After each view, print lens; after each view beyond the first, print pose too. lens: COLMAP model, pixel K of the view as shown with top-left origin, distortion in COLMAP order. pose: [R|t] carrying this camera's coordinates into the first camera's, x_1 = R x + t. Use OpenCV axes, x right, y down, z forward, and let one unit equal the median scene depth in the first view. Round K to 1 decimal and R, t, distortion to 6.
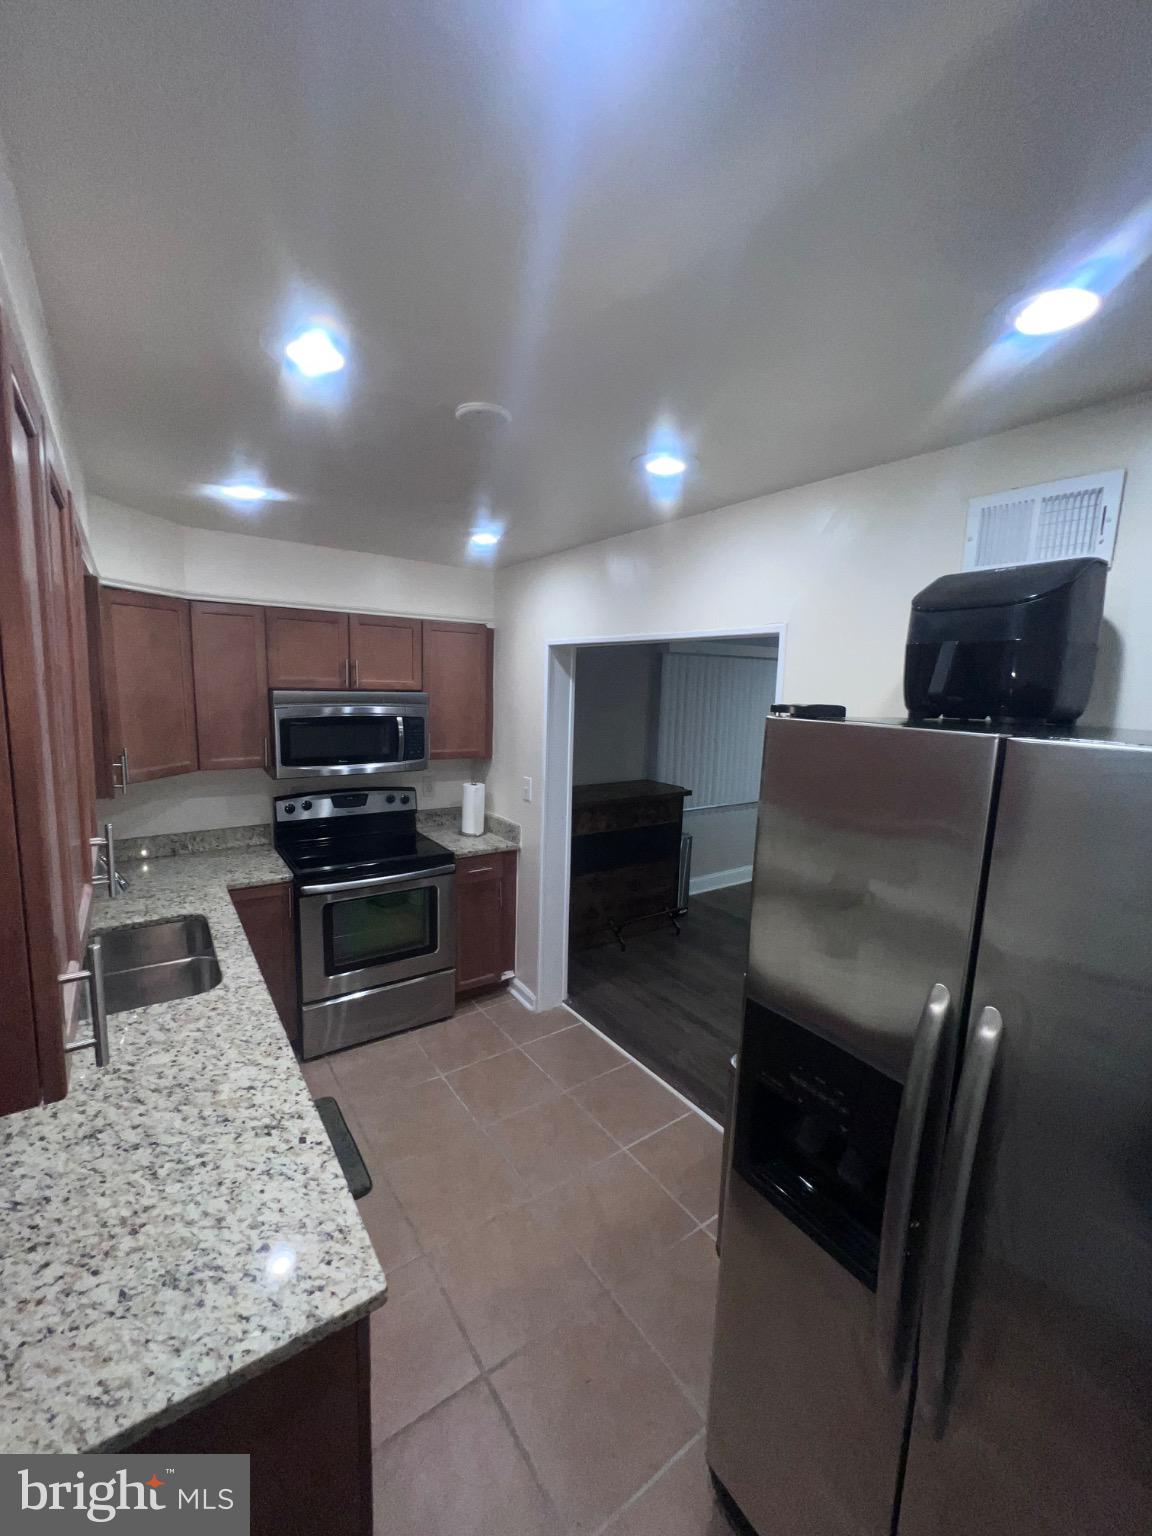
lens RADIAL K [[610.4, 0, 579.2], [0, 610.4, 774.1], [0, 0, 1]] dist [-0.000668, -0.000083]
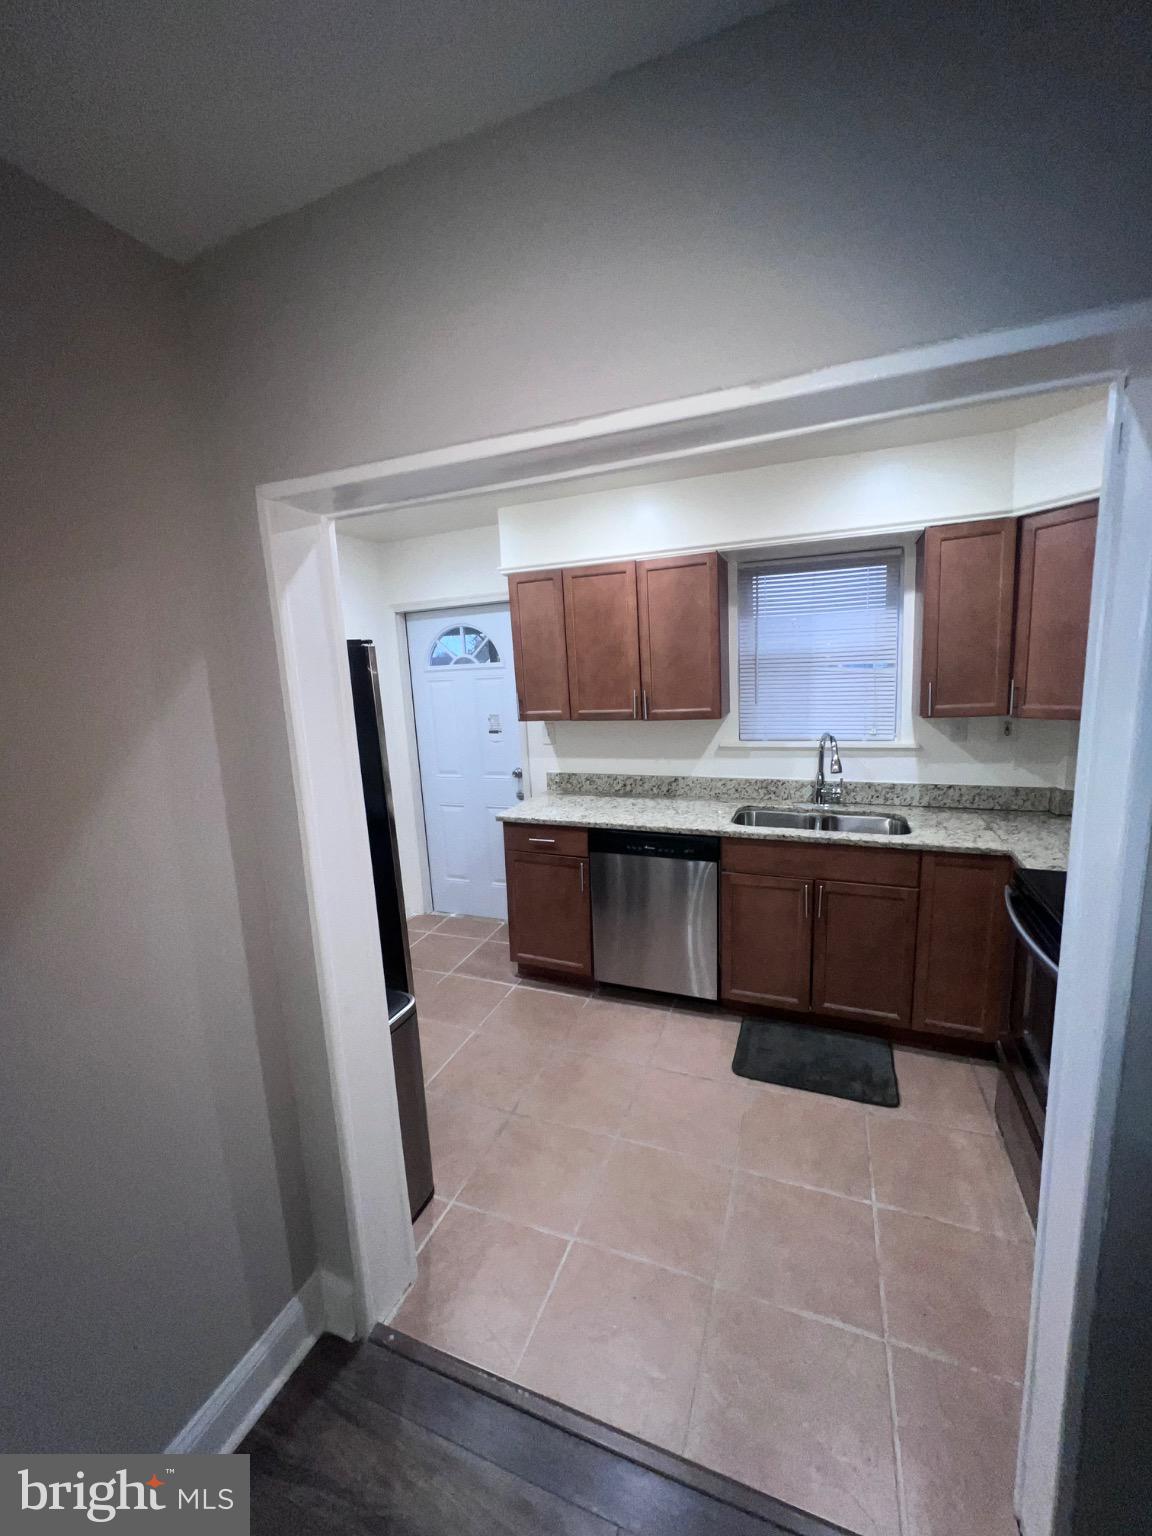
lens RADIAL K [[610.4, 0, 581.1], [0, 610.4, 766.9], [0, 0, 1]] dist [-0.000668, -0.000083]
pose [[-0.842743, 0.098265, -0.529271, 0.412233], [-0.050958, 0.964220, 0.260159, -0.135273], [0.535898, 0.246218, -0.807583, 1.508322]]
